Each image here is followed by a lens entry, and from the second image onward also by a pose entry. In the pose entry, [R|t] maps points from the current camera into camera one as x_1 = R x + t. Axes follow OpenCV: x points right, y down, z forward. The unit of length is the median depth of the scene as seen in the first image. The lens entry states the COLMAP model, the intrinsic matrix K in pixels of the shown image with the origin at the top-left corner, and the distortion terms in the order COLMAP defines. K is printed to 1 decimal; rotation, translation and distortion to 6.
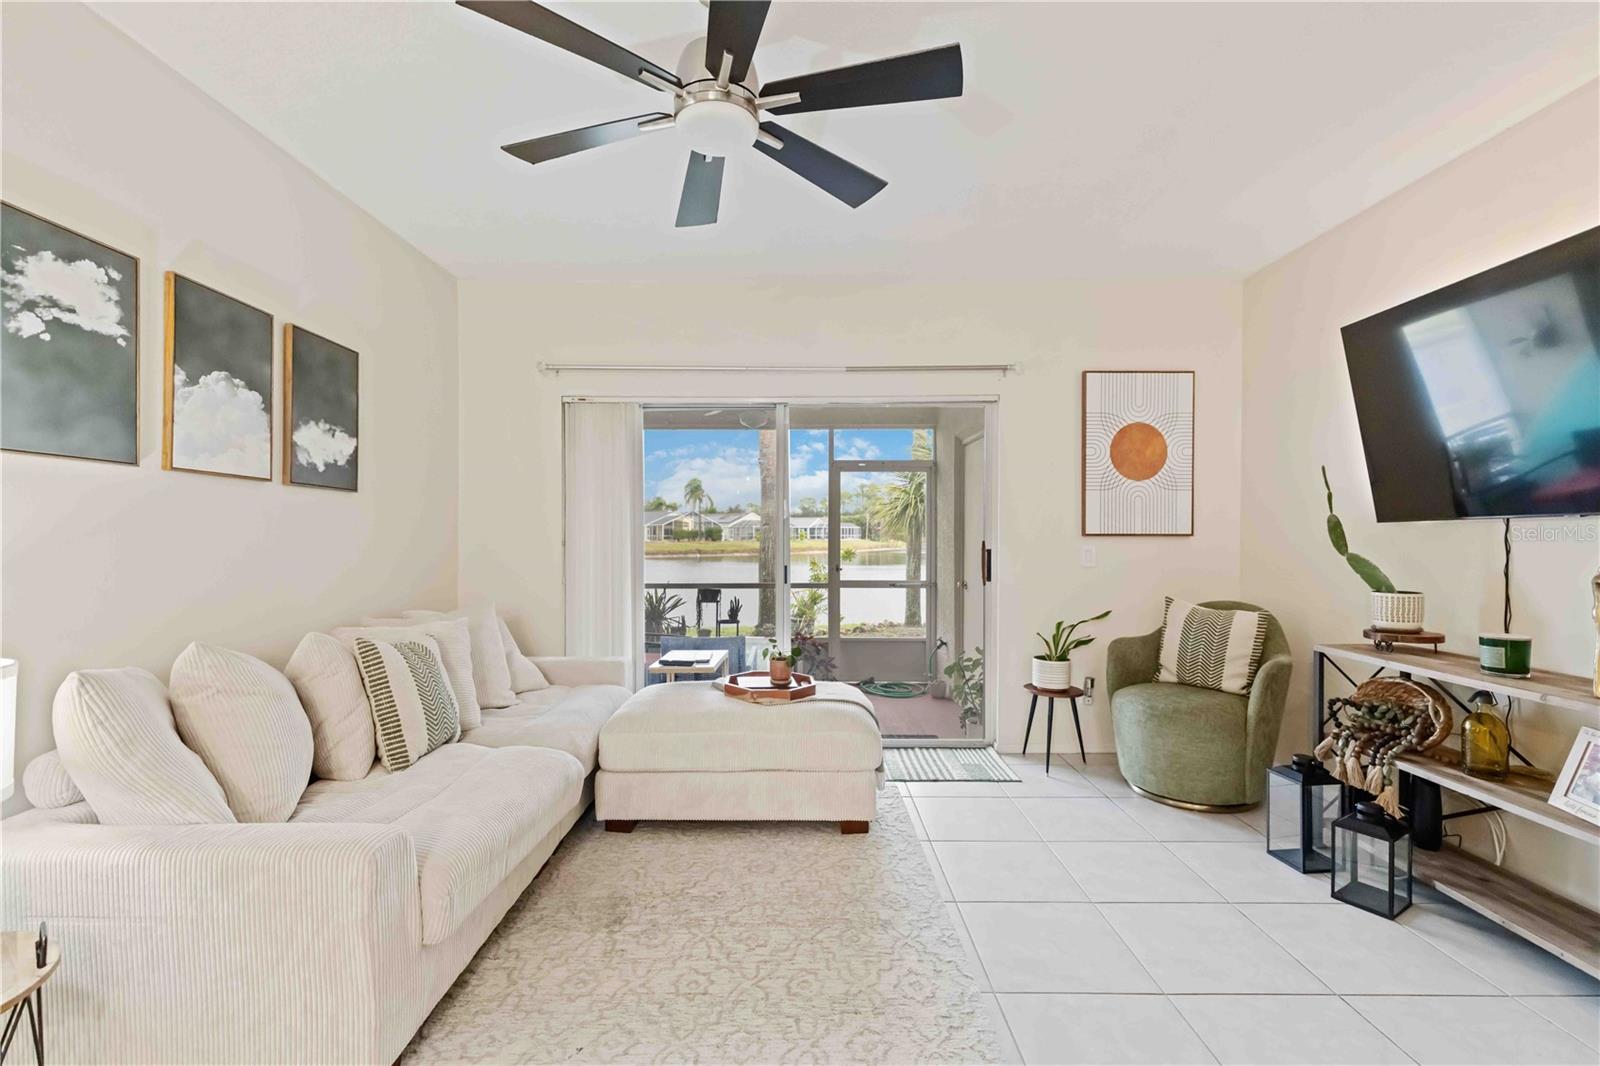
lens RADIAL K [[689.6, 0, 796.8], [0, 689.6, 539.6], [0, 0, 1]] dist [-0.000626, -0.000033]
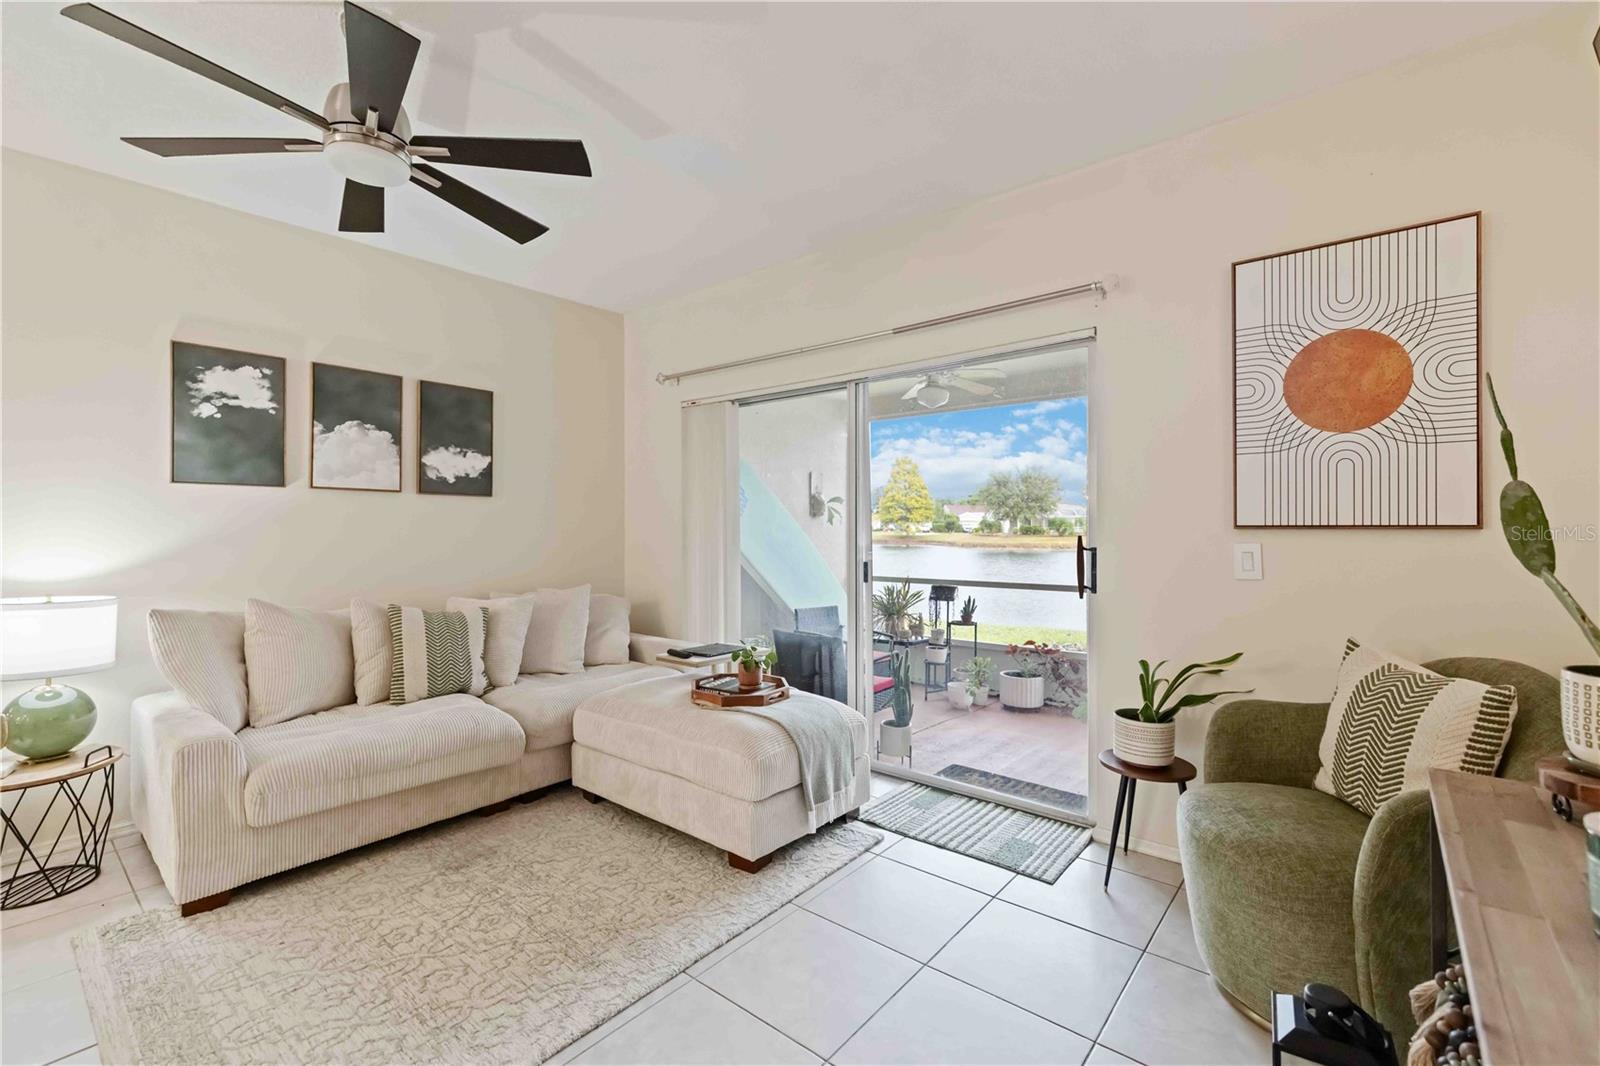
lens RADIAL K [[694.3, 0, 796.0], [0, 694.3, 526.7], [0, 0, 1]] dist [-0.000723, 0.000616]
pose [[0.767803, -0.002790, -0.640680, 0.722147], [-0.000560, 0.999987, -0.005025, -0.004807], [0.640686, 0.004217, 0.767792, 0.376174]]
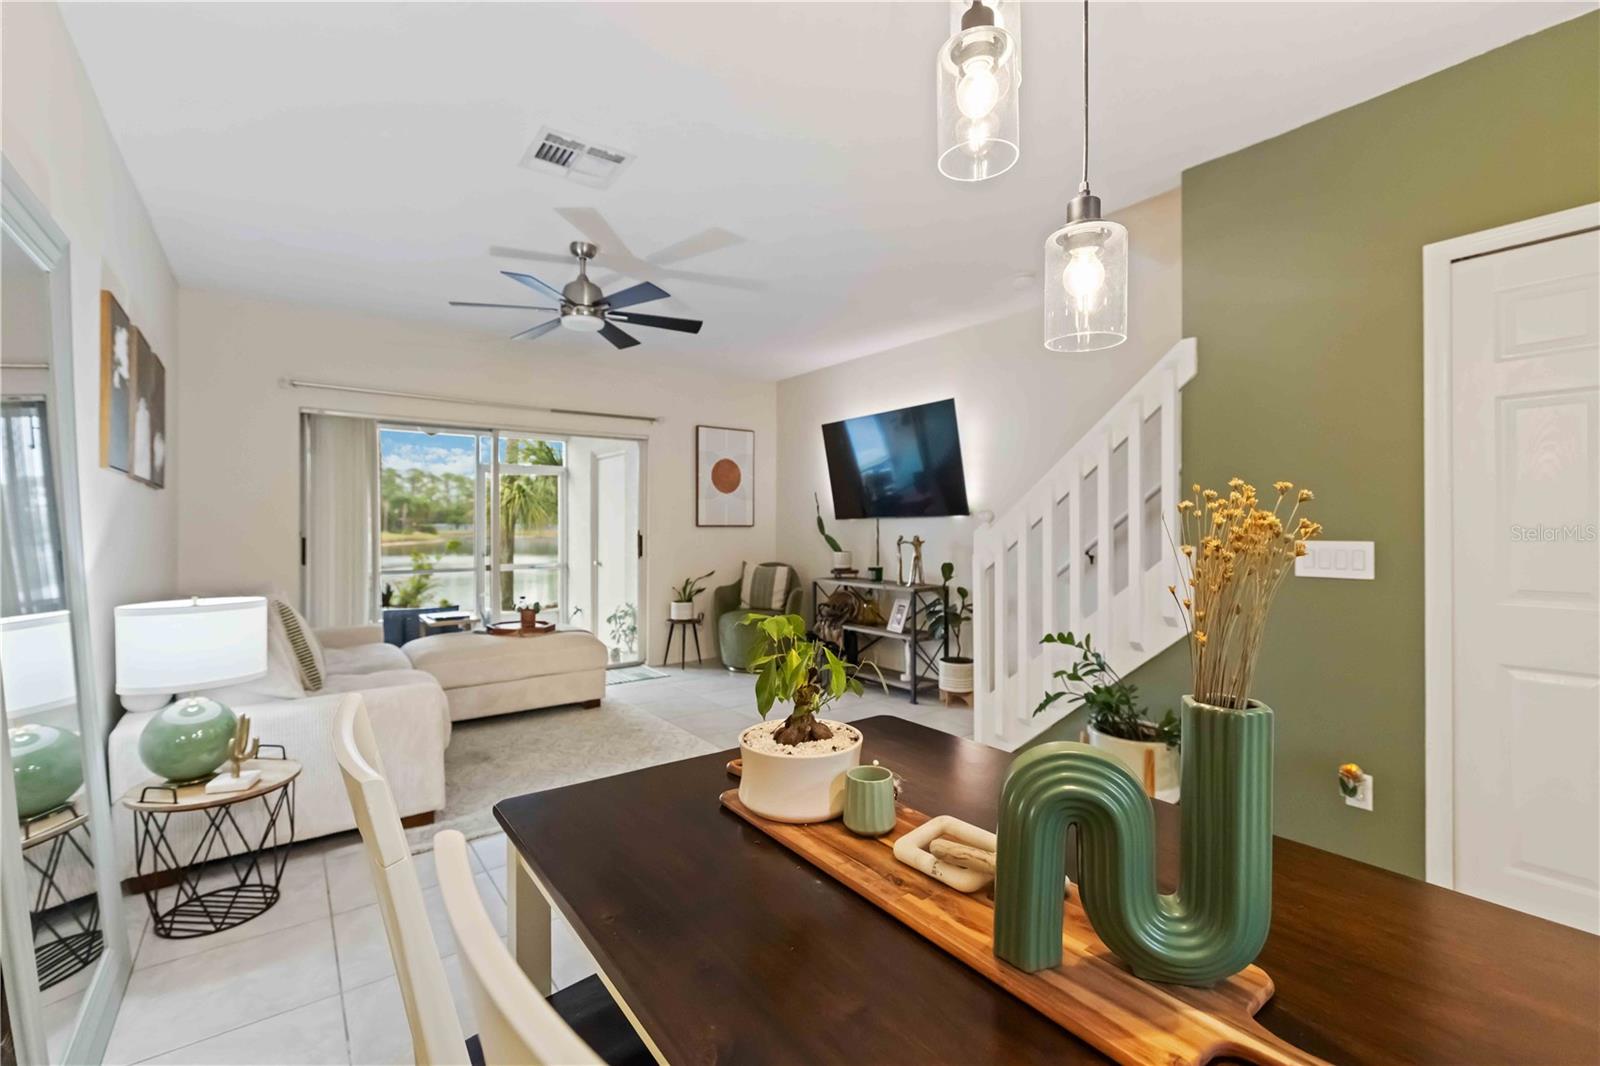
lens RADIAL K [[692.7, 0, 800.2], [0, 692.7, 529.1], [0, 0, 1]] dist [0.001839, 0.001038]
pose [[0.795363, -0.003937, 0.606121, -0.533911], [0.005633, 0.999984, -0.000897, 0.005297], [-0.606107, 0.004128, 0.795372, -0.627135]]
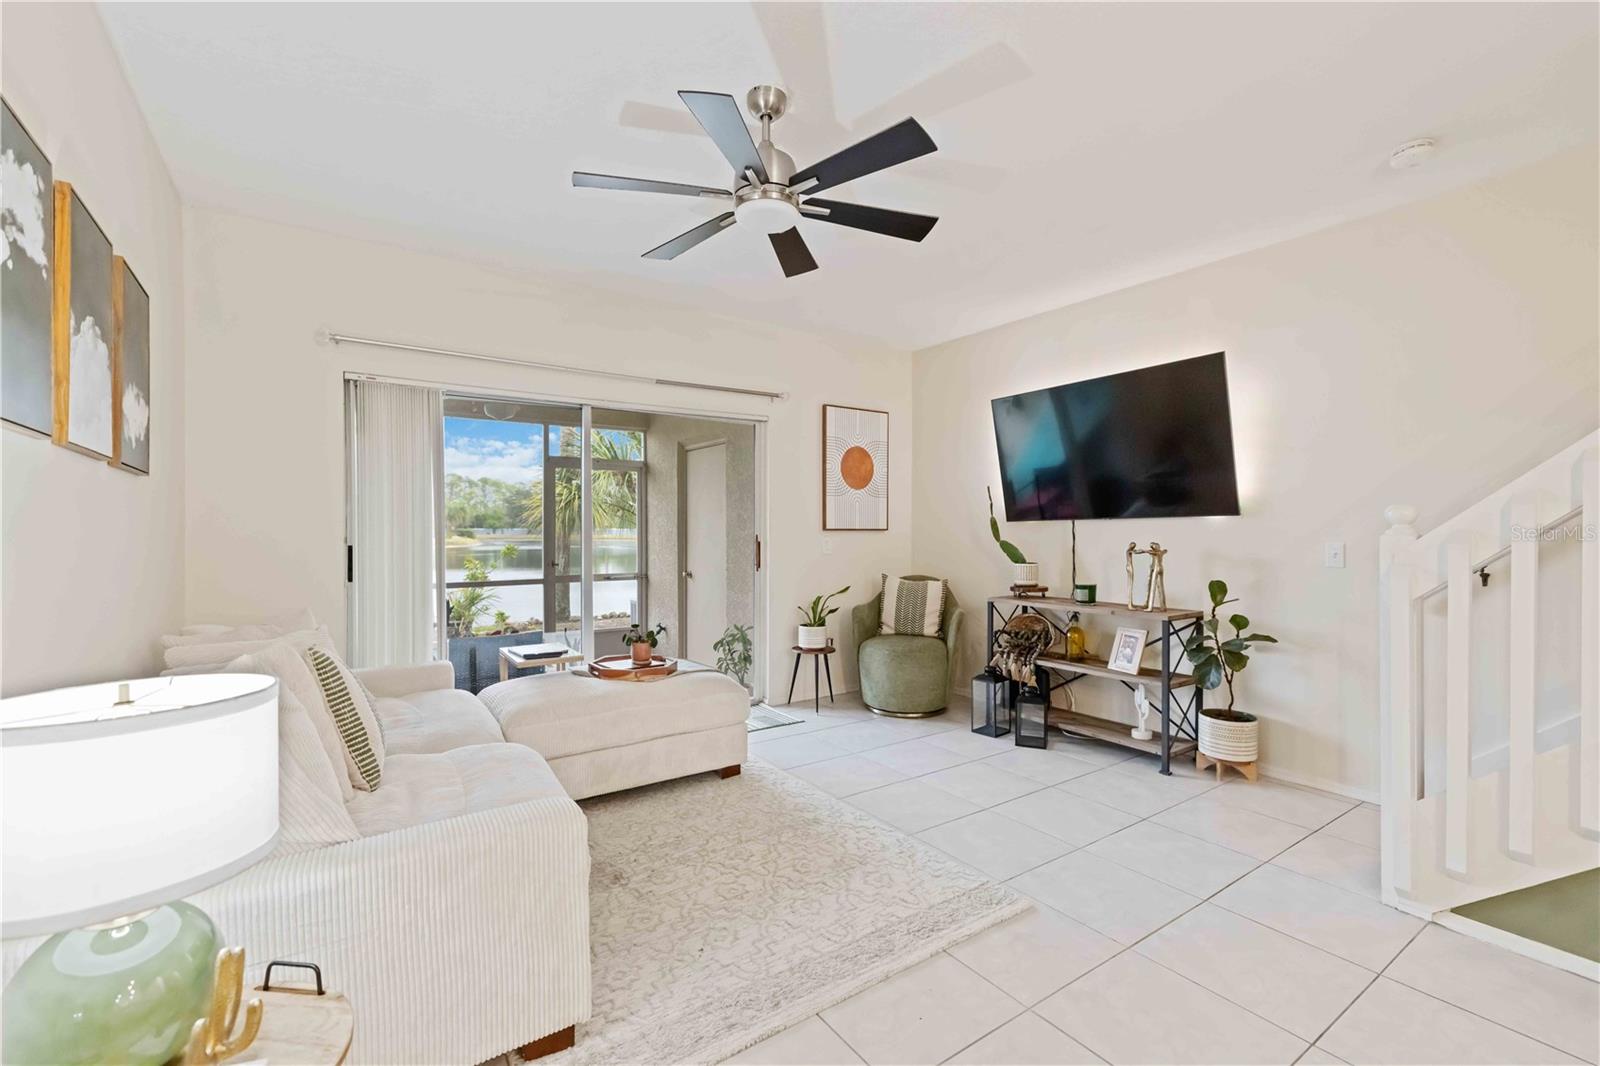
lens RADIAL K [[689.6, 0, 796.8], [0, 689.6, 539.6], [0, 0, 1]] dist [-0.000626, -0.000033]
pose [[0.821857, -0.010009, 0.569606, -0.518649], [0.006369, 0.999945, 0.008382, 0.001114], [-0.569658, -0.003261, 0.821875, -0.059939]]
